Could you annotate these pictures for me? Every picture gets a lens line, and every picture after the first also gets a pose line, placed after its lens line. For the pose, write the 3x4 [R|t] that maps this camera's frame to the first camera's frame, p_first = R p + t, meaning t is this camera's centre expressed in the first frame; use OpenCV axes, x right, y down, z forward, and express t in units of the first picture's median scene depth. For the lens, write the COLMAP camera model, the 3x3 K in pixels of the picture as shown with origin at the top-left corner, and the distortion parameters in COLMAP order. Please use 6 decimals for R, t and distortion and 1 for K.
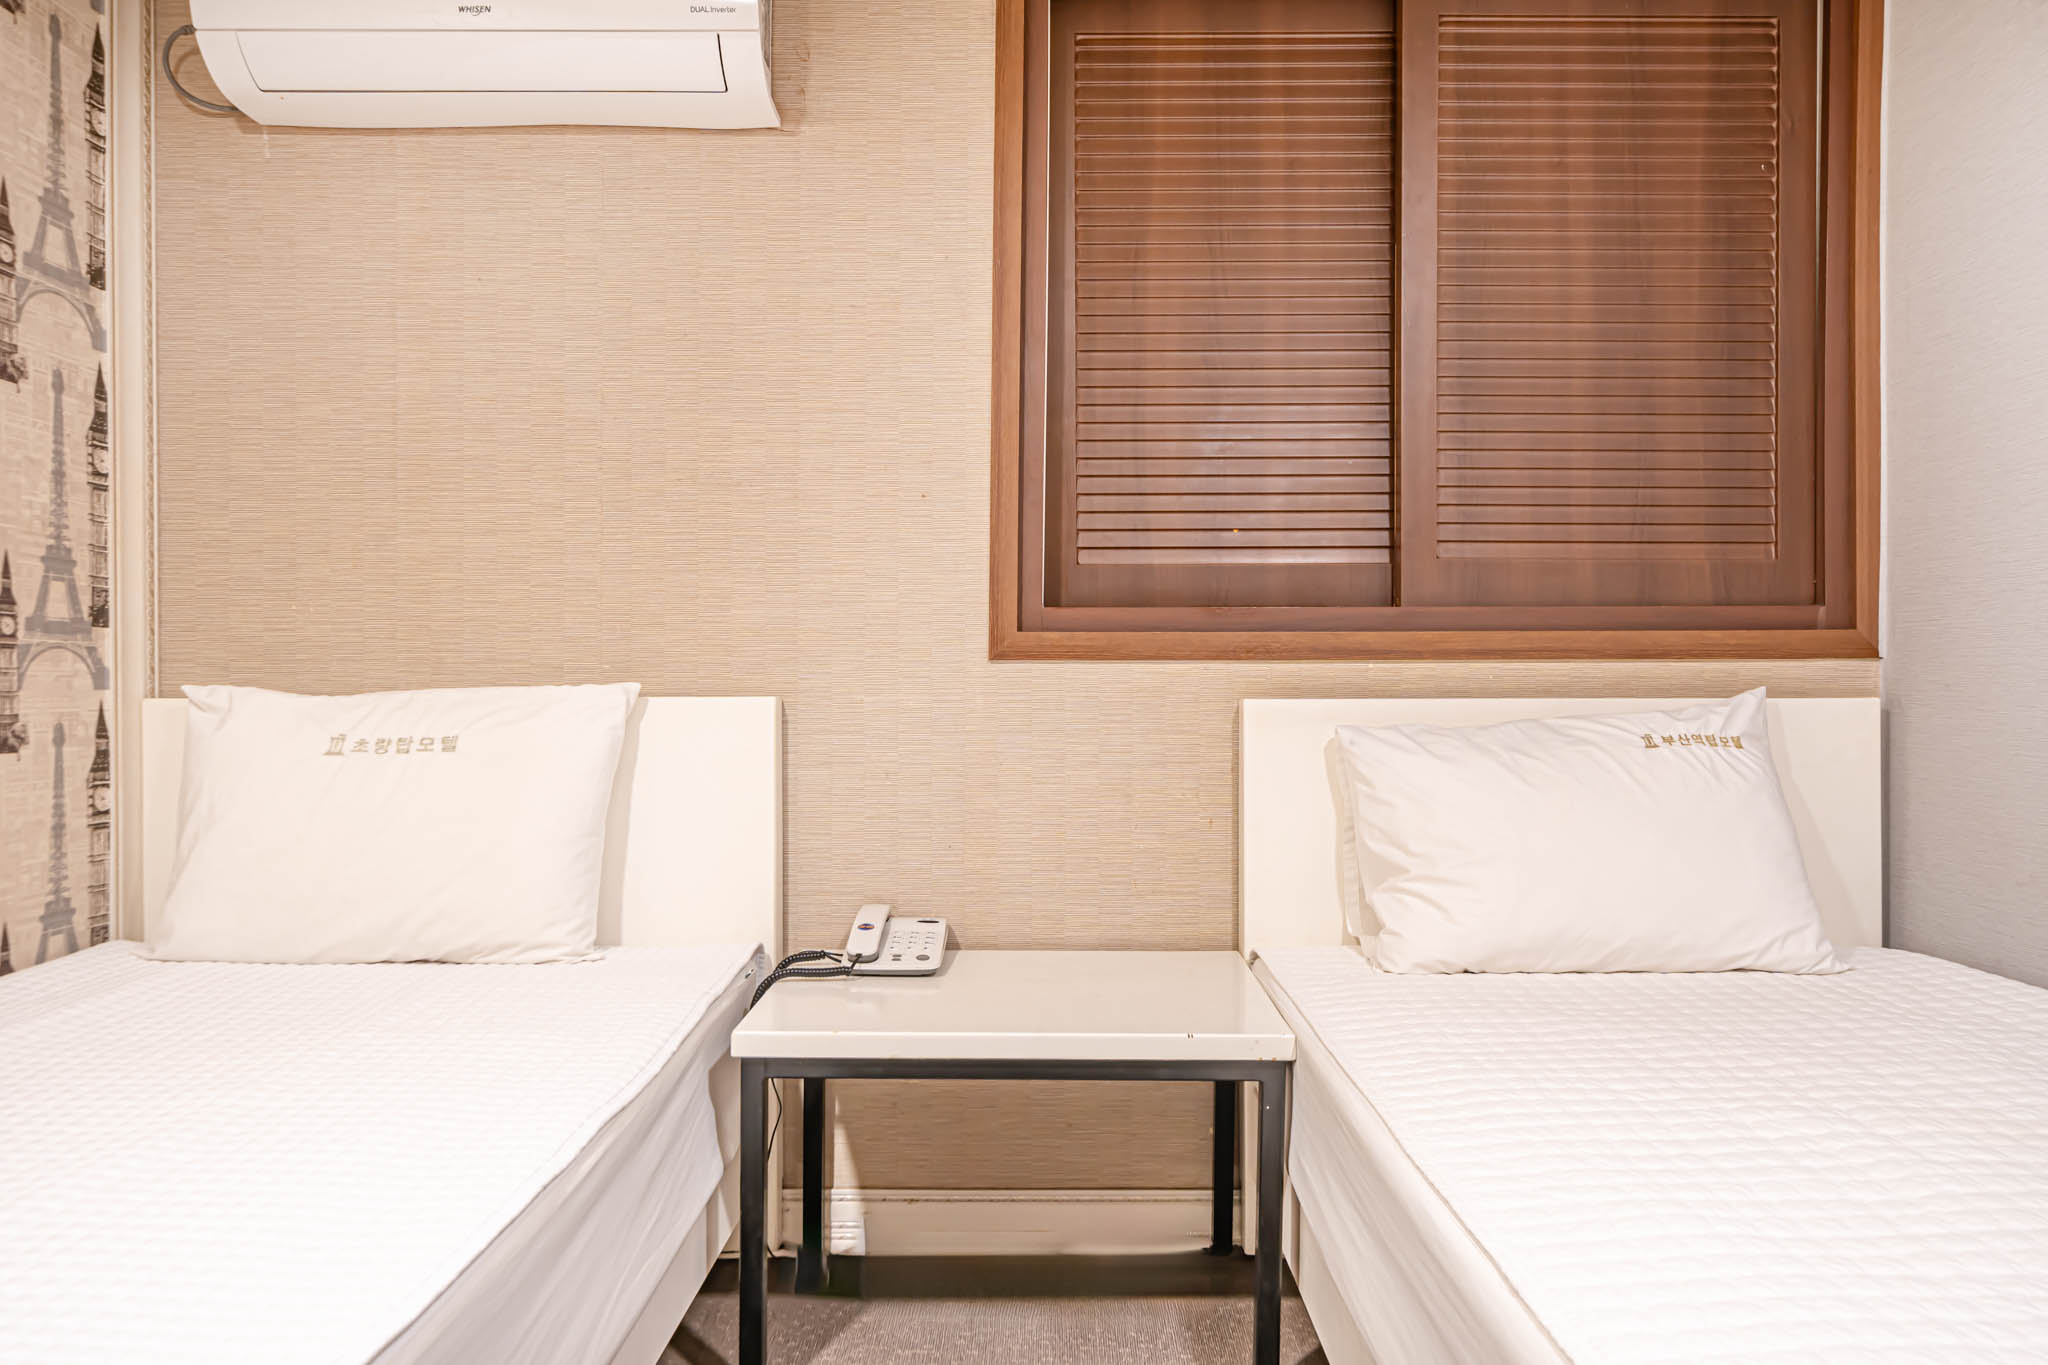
lens RADIAL K [[1421.2, 0, 1028.3], [0, 1421.2, 676.3], [0, 0, 1]] dist [0.001652, 0.000562]
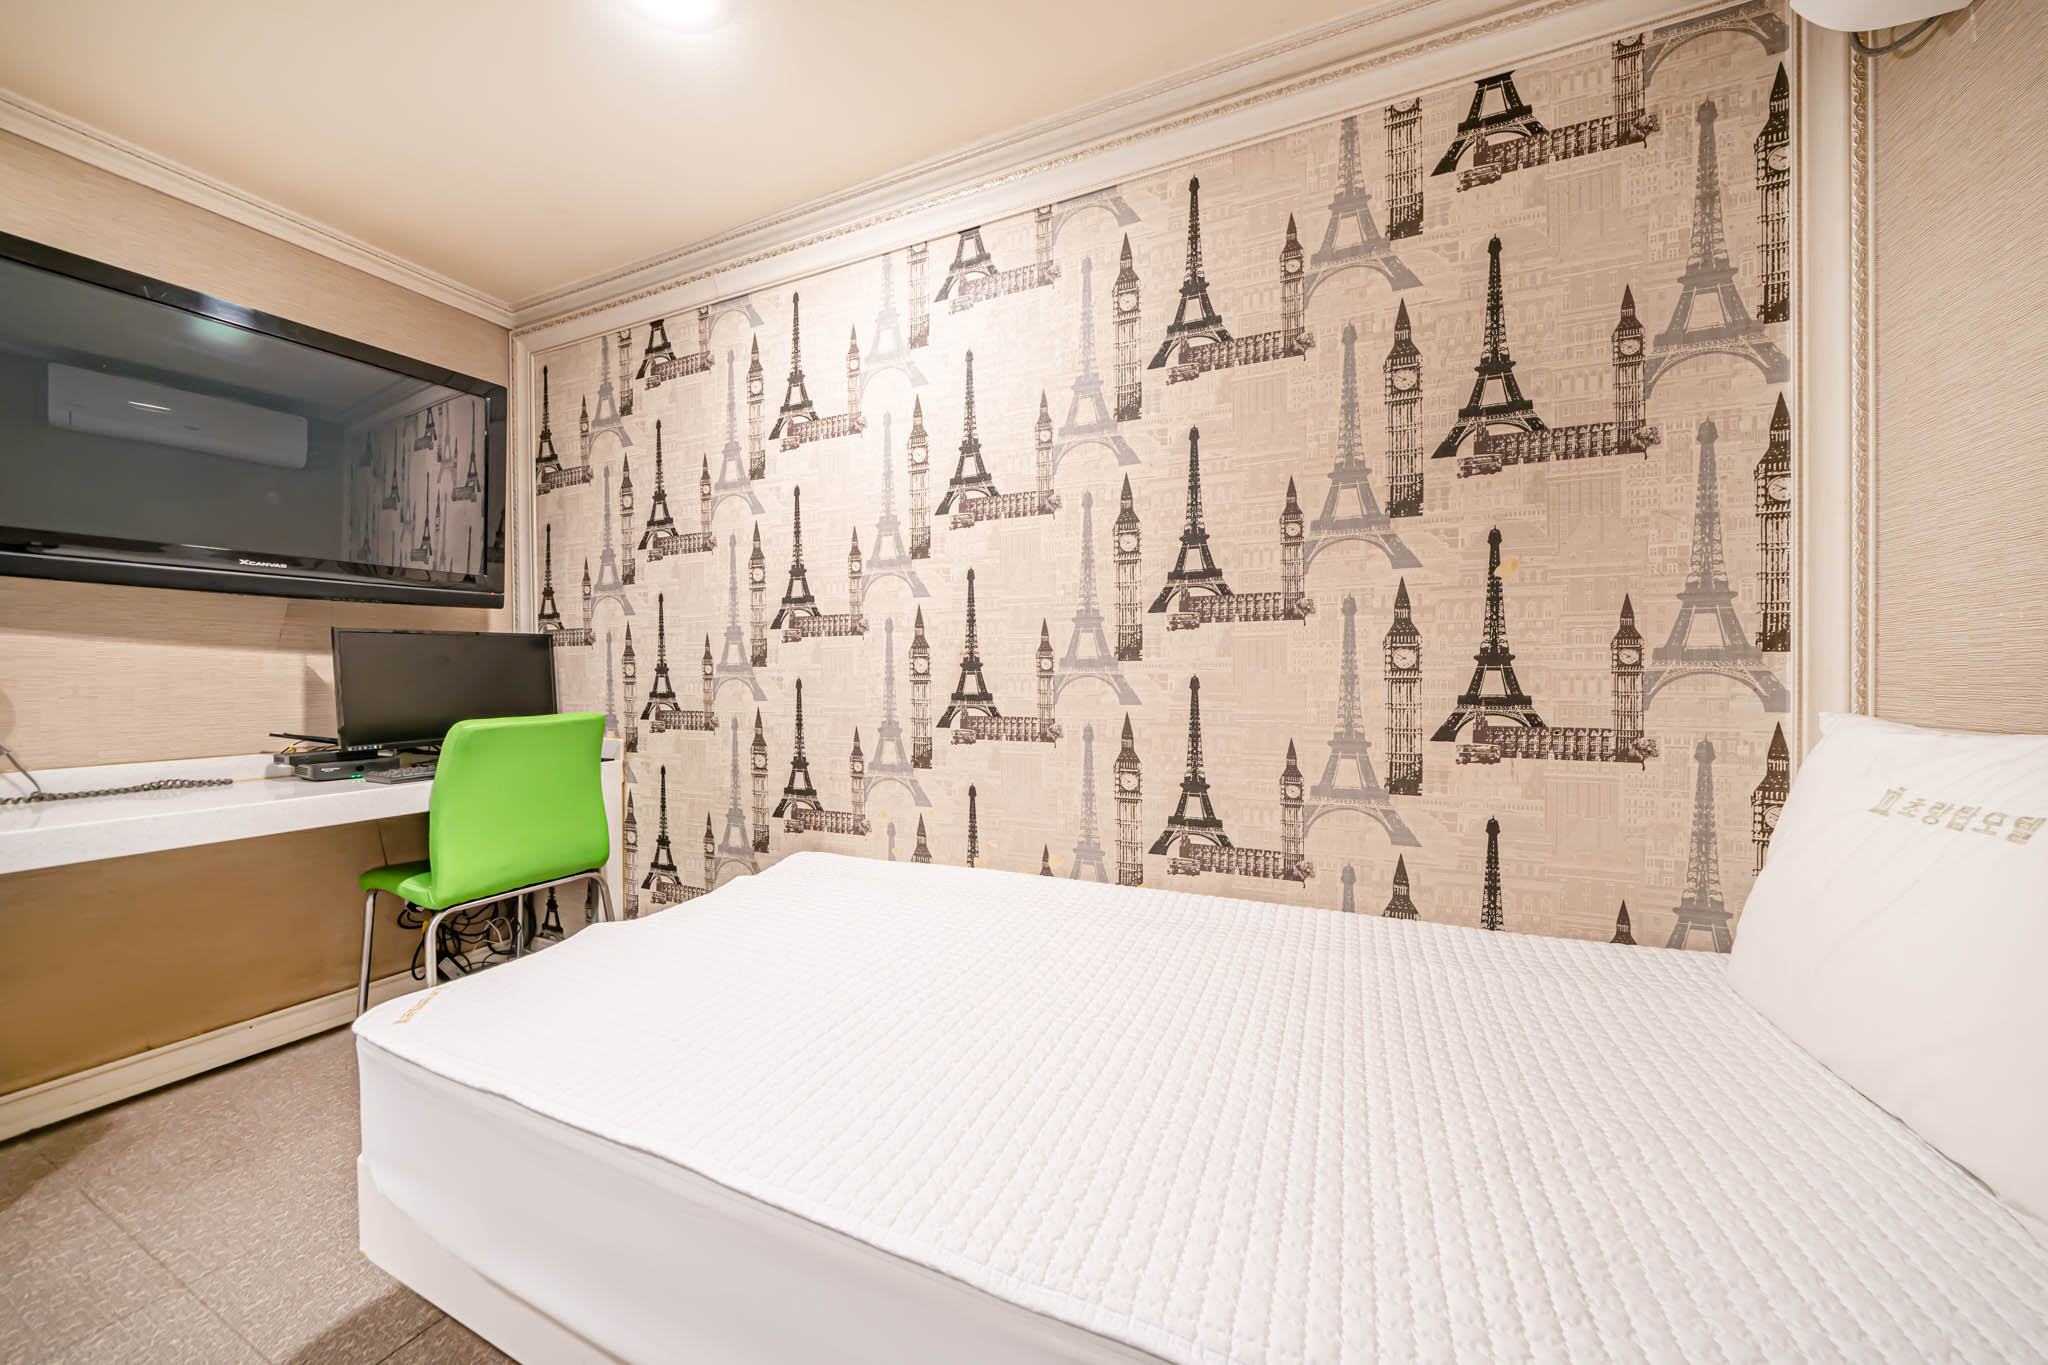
lens RADIAL K [[704.1, 0, 1036.3], [0, 704.1, 679.5], [0, 0, 1]] dist [0.000824, -0.000116]
pose [[-0.388492, 0.000365, -0.921452, 0.022662], [-0.010549, 0.999933, 0.004844, -0.011553], [0.921392, 0.011603, -0.388462, 0.714149]]
